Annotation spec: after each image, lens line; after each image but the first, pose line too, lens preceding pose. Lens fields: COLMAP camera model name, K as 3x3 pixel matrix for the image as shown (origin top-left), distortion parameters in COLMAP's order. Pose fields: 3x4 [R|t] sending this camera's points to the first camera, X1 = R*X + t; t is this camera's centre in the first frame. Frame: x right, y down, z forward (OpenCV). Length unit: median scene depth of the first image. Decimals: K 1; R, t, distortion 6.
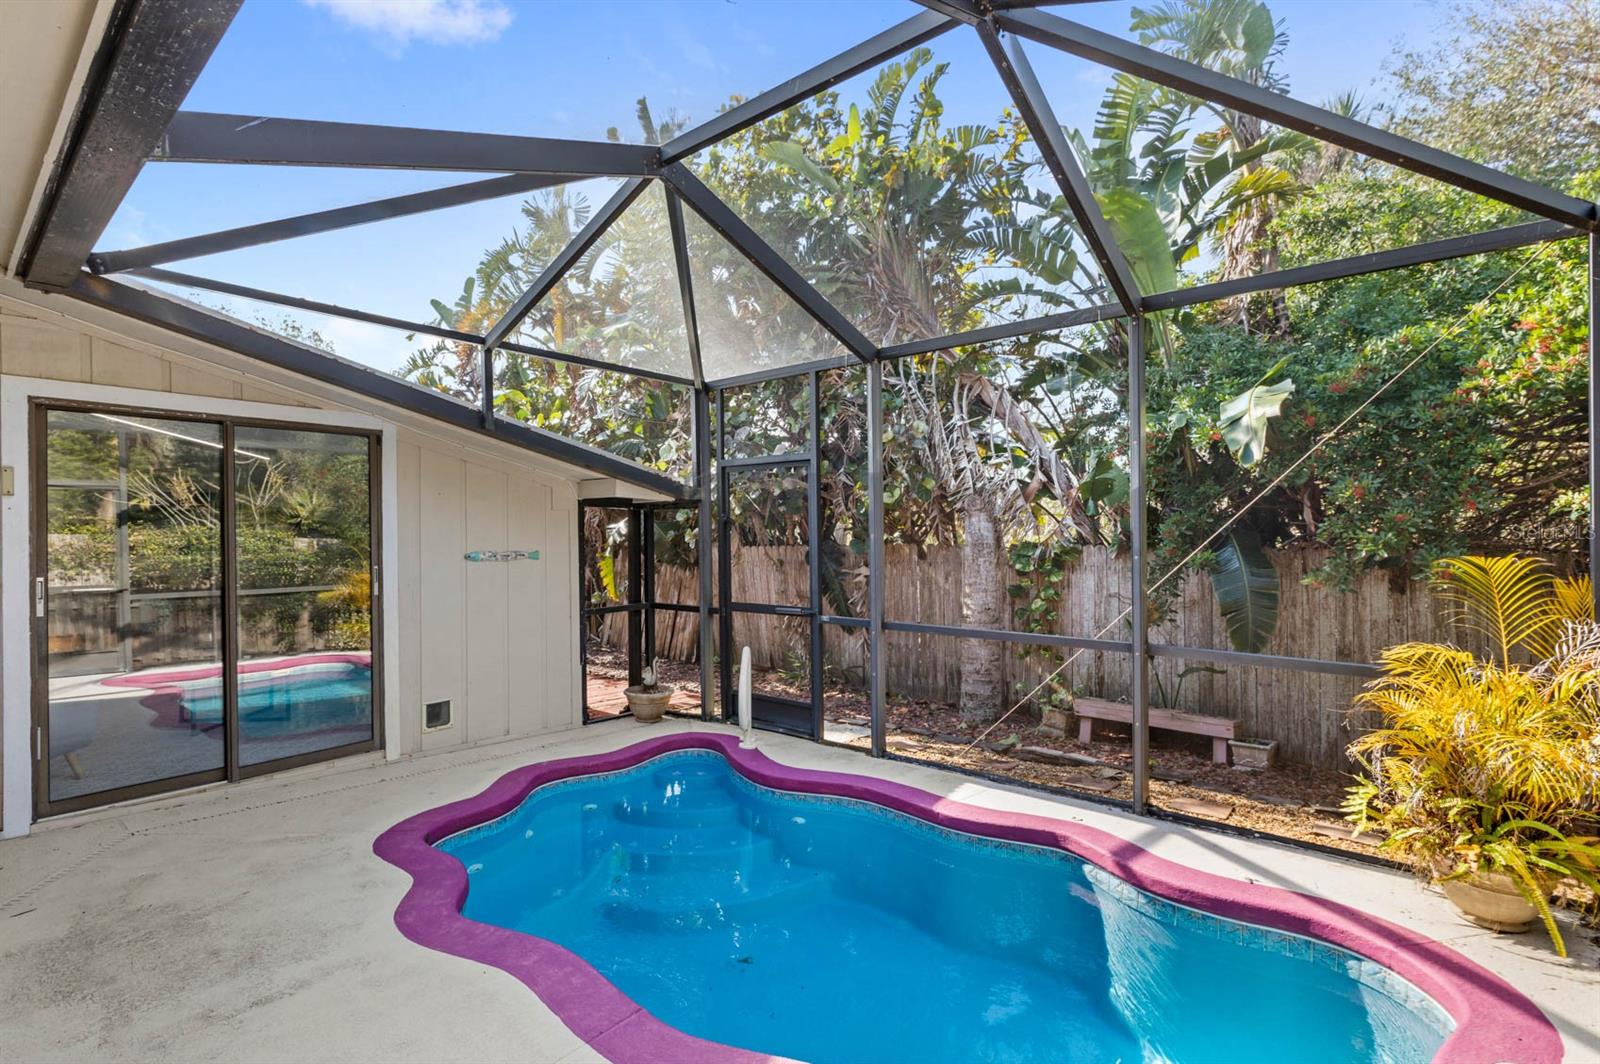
lens RADIAL K [[721.1, 0, 868.4], [0, 721.1, 530.4], [0, 0, 1]] dist [-0.000634, -0.000169]
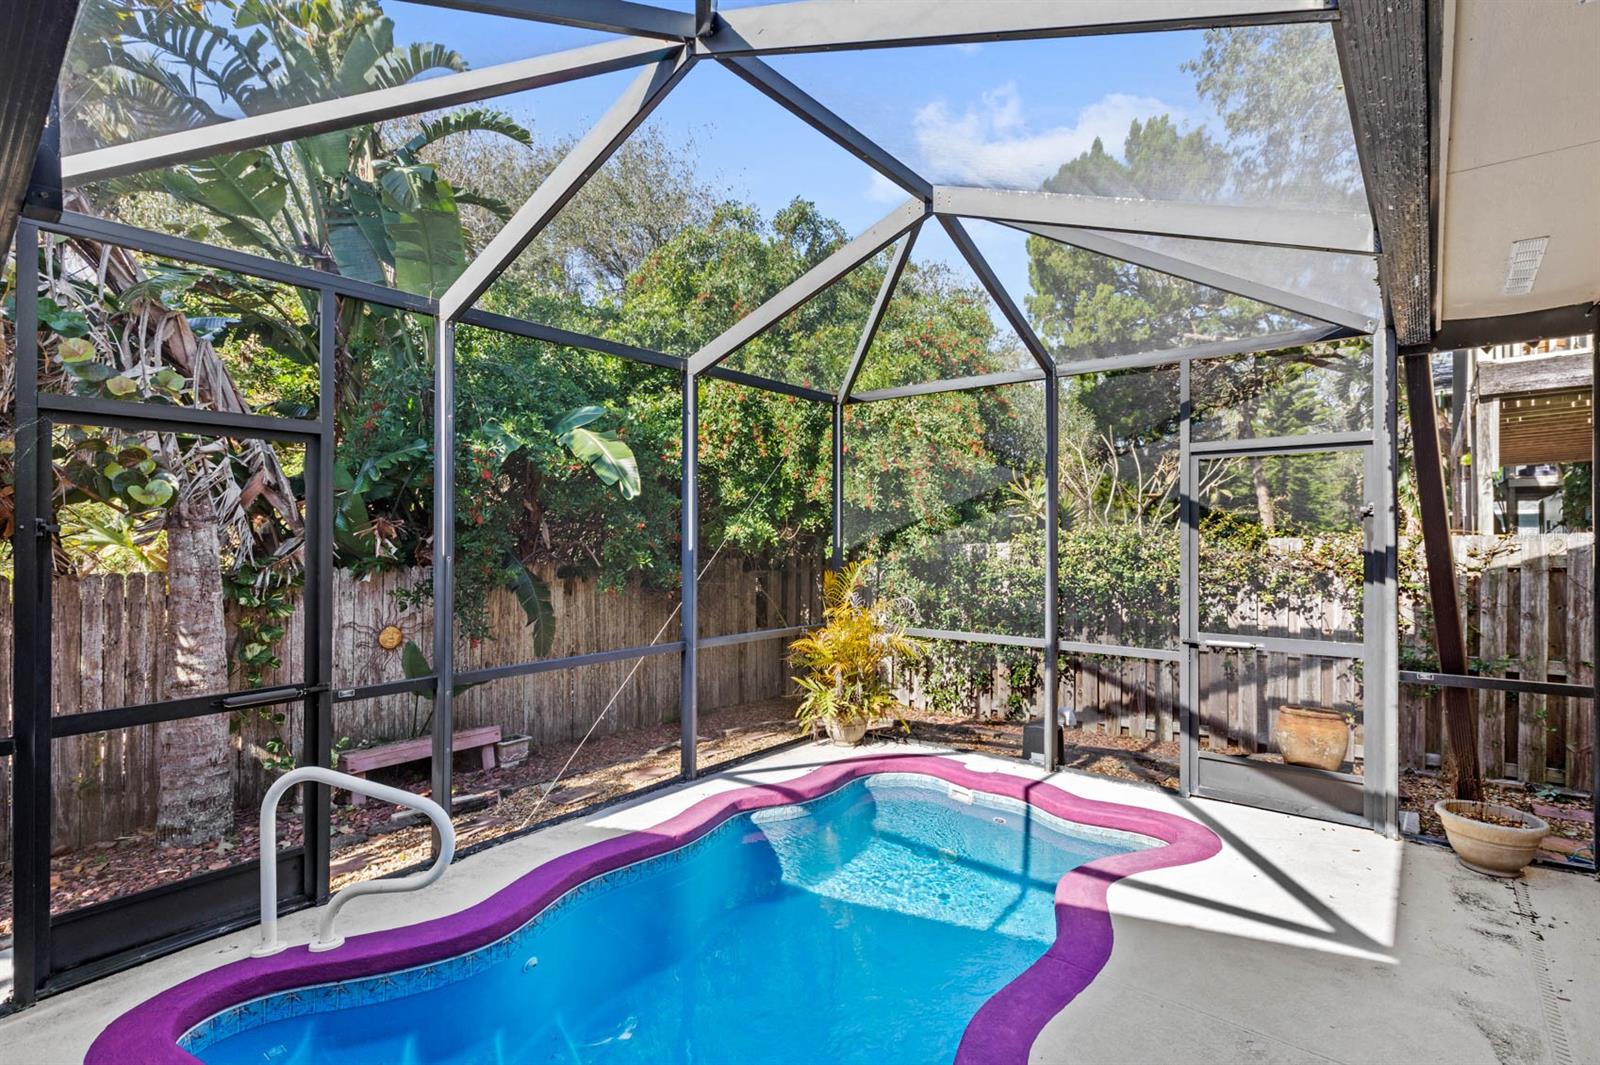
lens RADIAL K [[734.1, 0, 800.8], [0, 734.1, 543.1], [0, 0, 1]] dist [0.001057, -0.000166]
pose [[0.063519, 0.001356, 0.997980, -0.791478], [0.003033, 0.999994, -0.001552, -0.005745], [-0.997976, 0.003126, 0.063514, 0.678070]]
